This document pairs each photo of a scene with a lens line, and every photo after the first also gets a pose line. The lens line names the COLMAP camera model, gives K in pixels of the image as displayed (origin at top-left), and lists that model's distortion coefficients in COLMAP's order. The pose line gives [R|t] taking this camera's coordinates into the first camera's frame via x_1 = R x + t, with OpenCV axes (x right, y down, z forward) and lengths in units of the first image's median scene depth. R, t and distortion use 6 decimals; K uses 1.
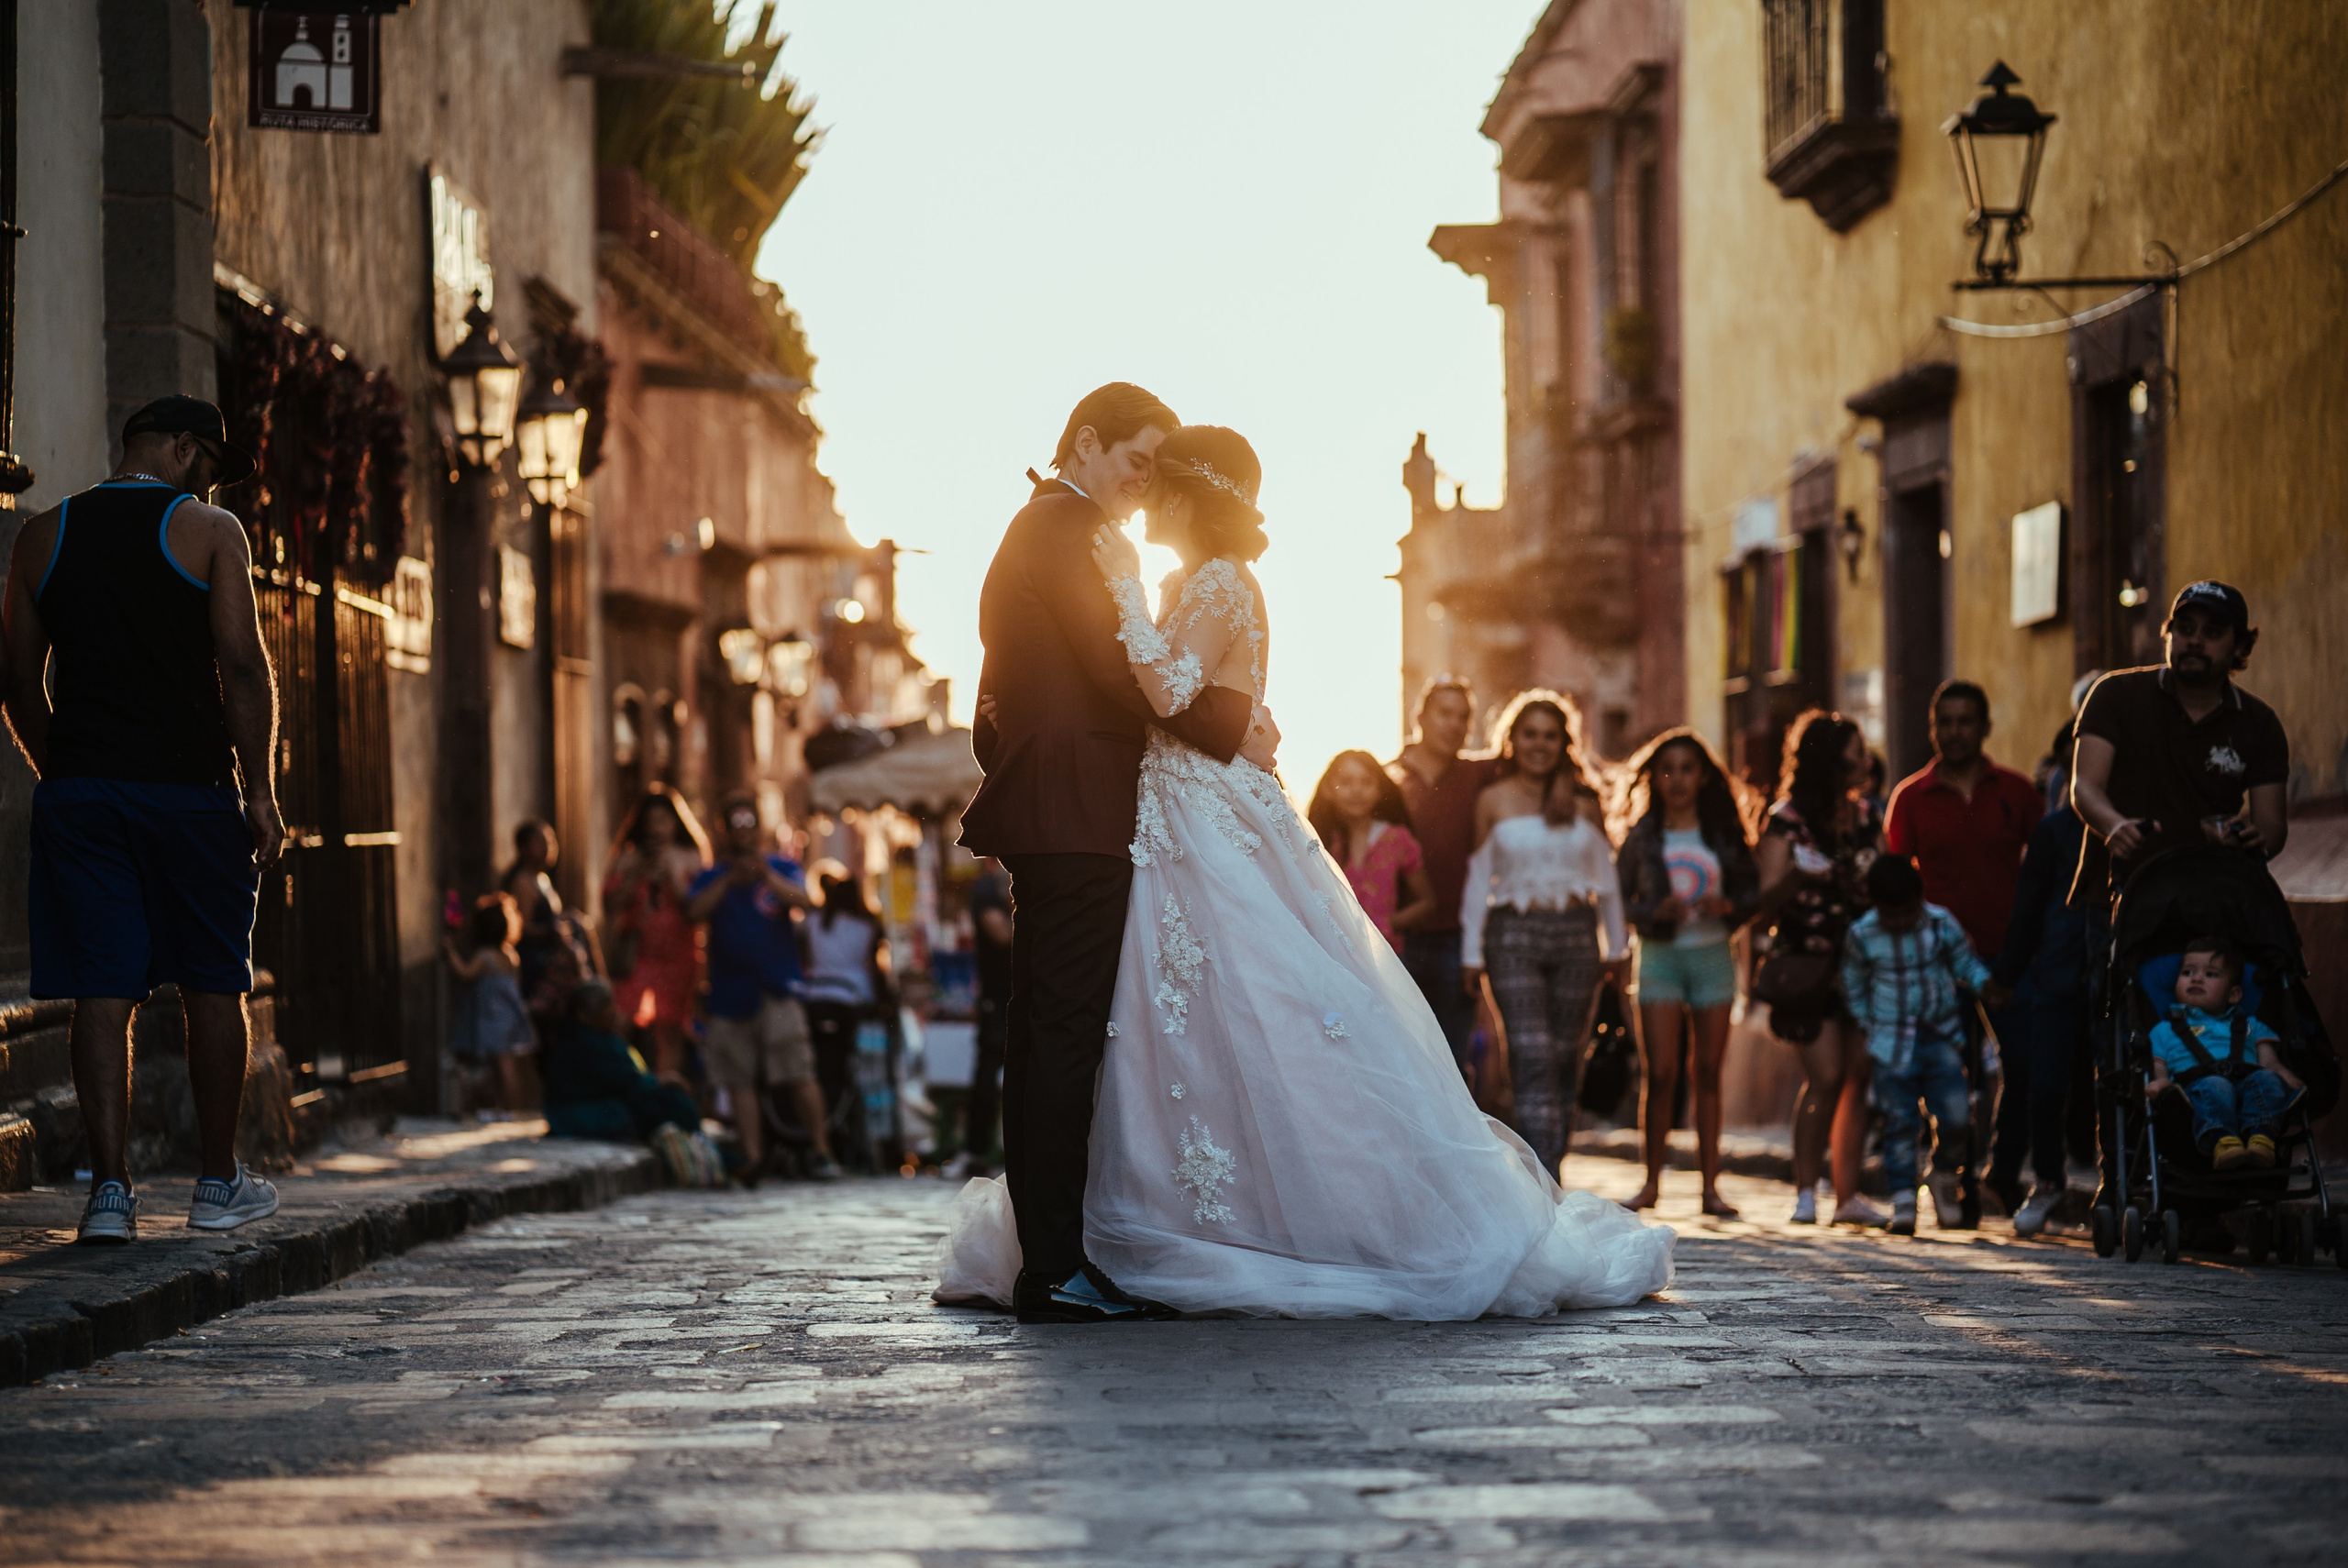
lens RADIAL K [[5895.6, 0, 1179.6], [0, 5895.6, 781.4], [0, 0, 1]] dist [0.692442, 0.000000]
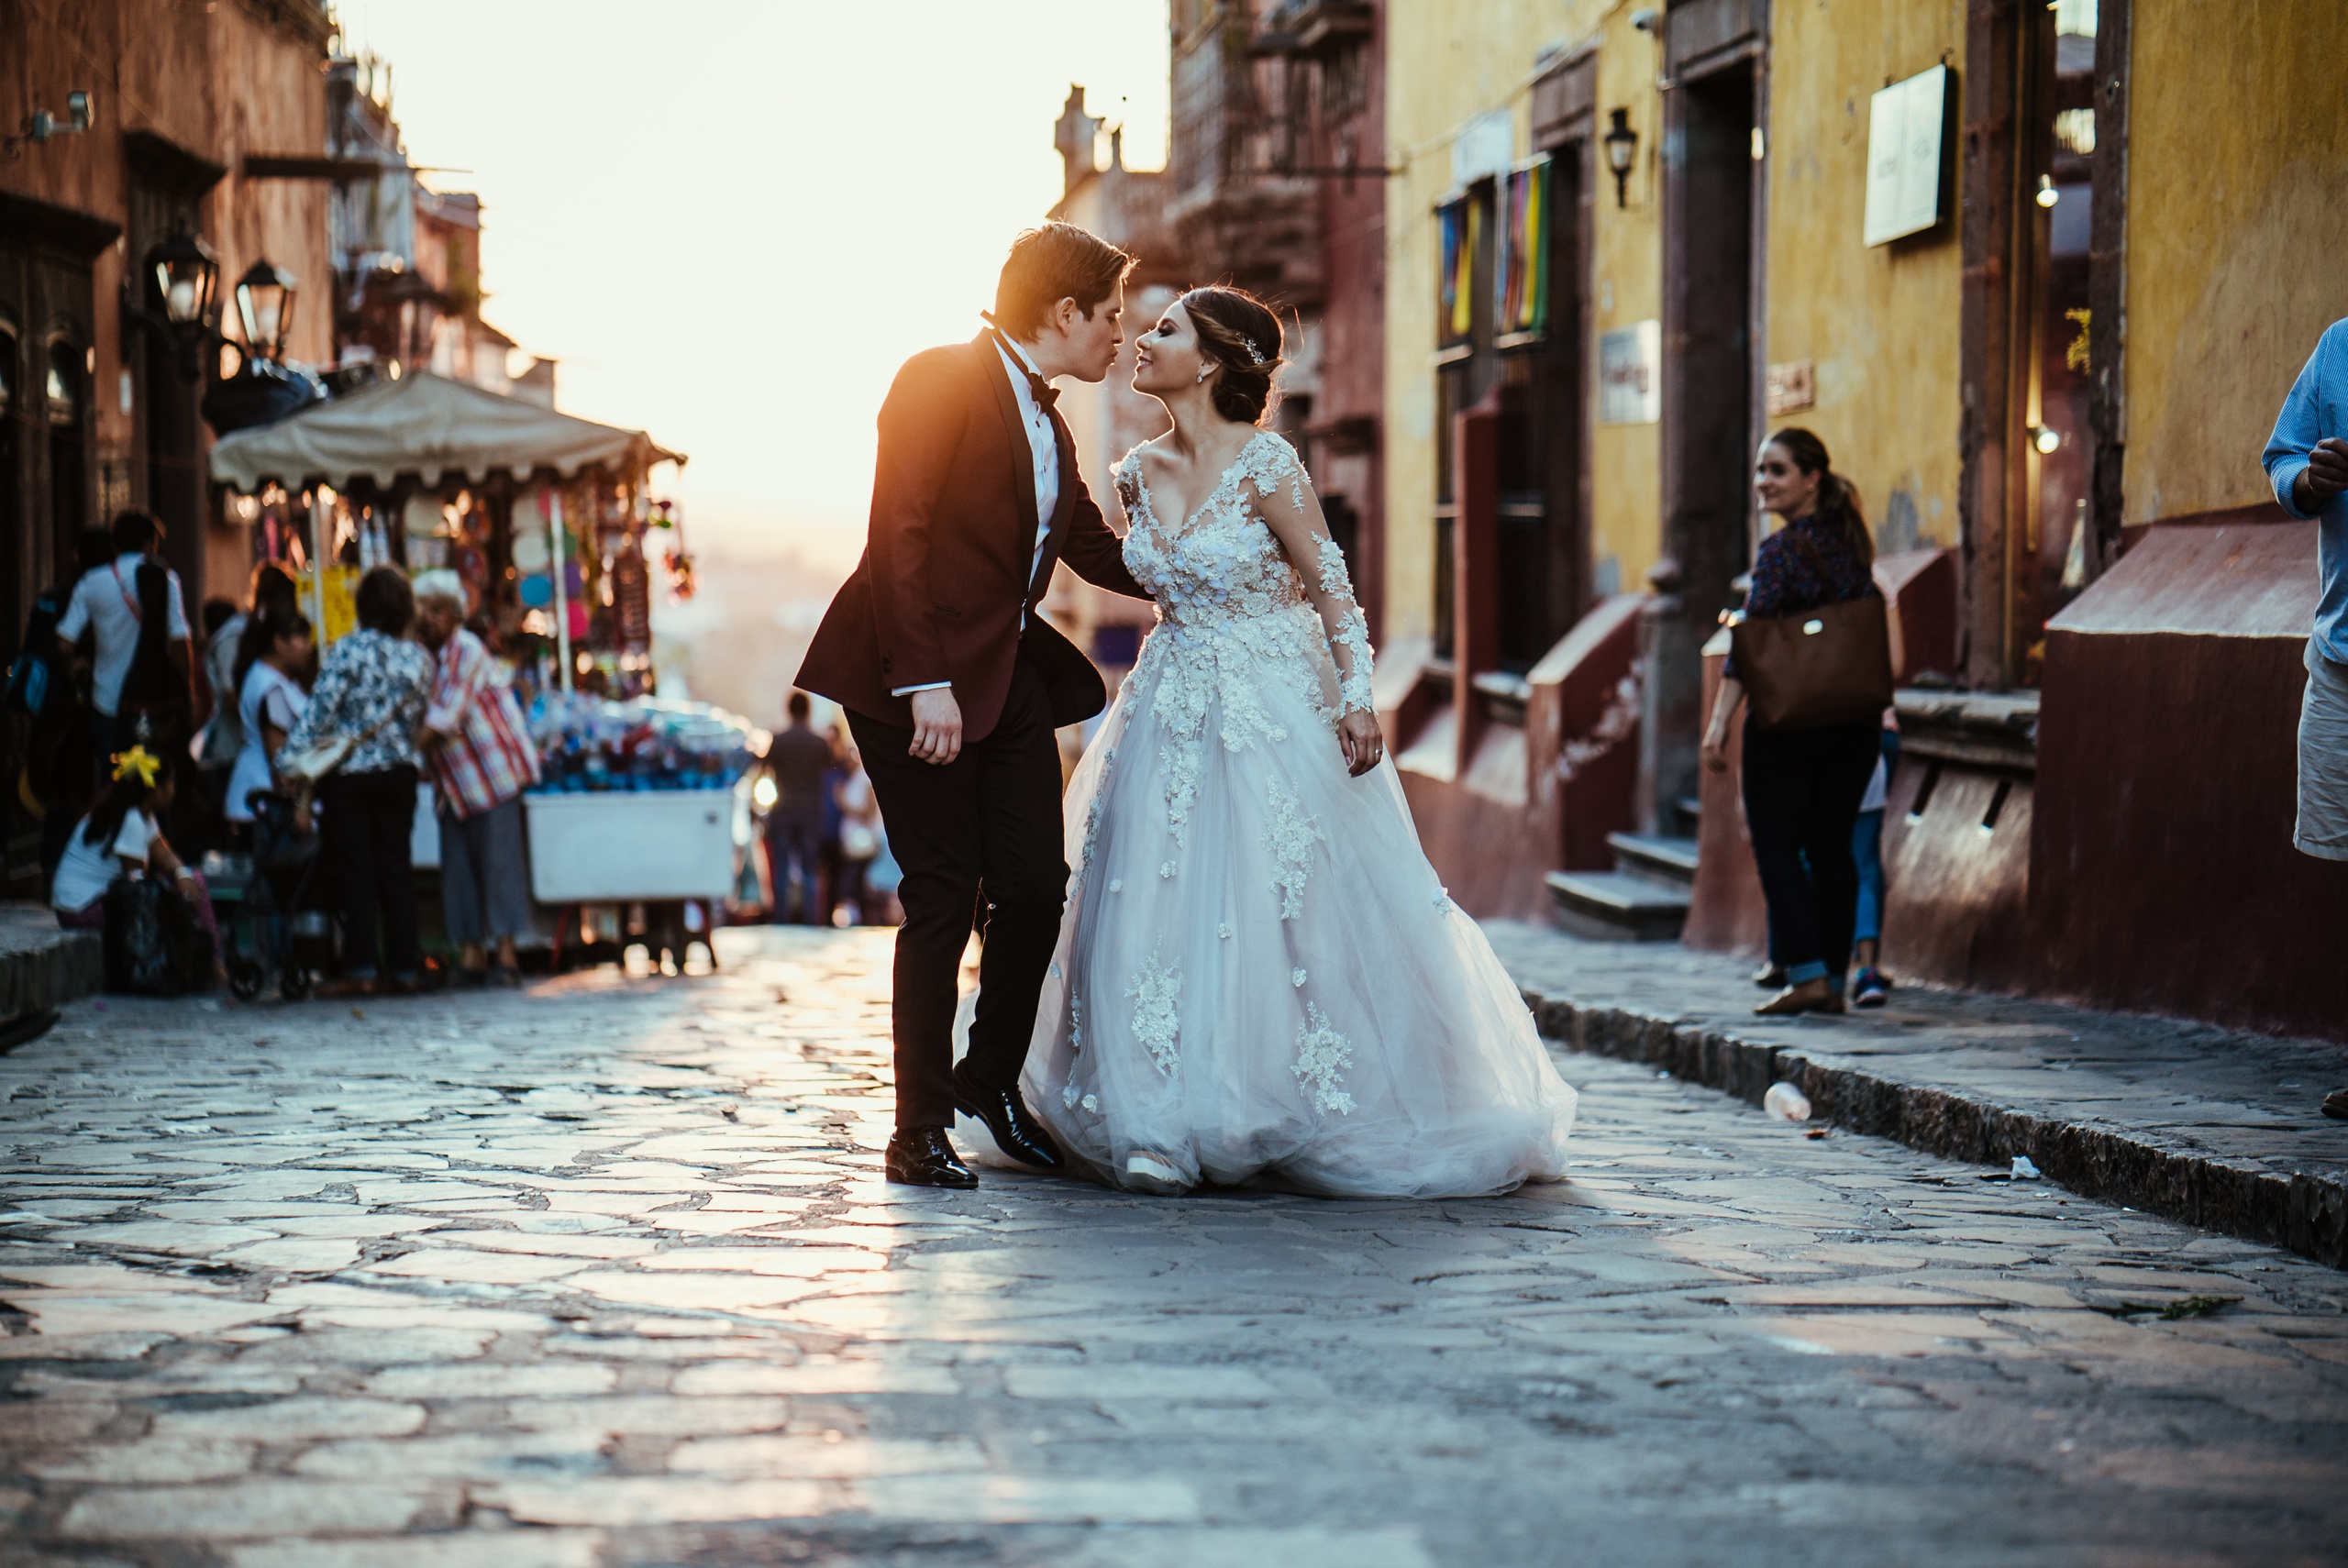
lens RADIAL K [[5752.3, 0, 1169.6], [0, 5752.3, 784.7], [0, 0, 1]] dist [0.353675, 0.000000]
pose [[0.998358, 0.014123, 0.055521, 0.021679], [-0.016844, 0.998664, 0.048842, 0.006464], [-0.054757, -0.049697, 0.997262, 0.354484]]
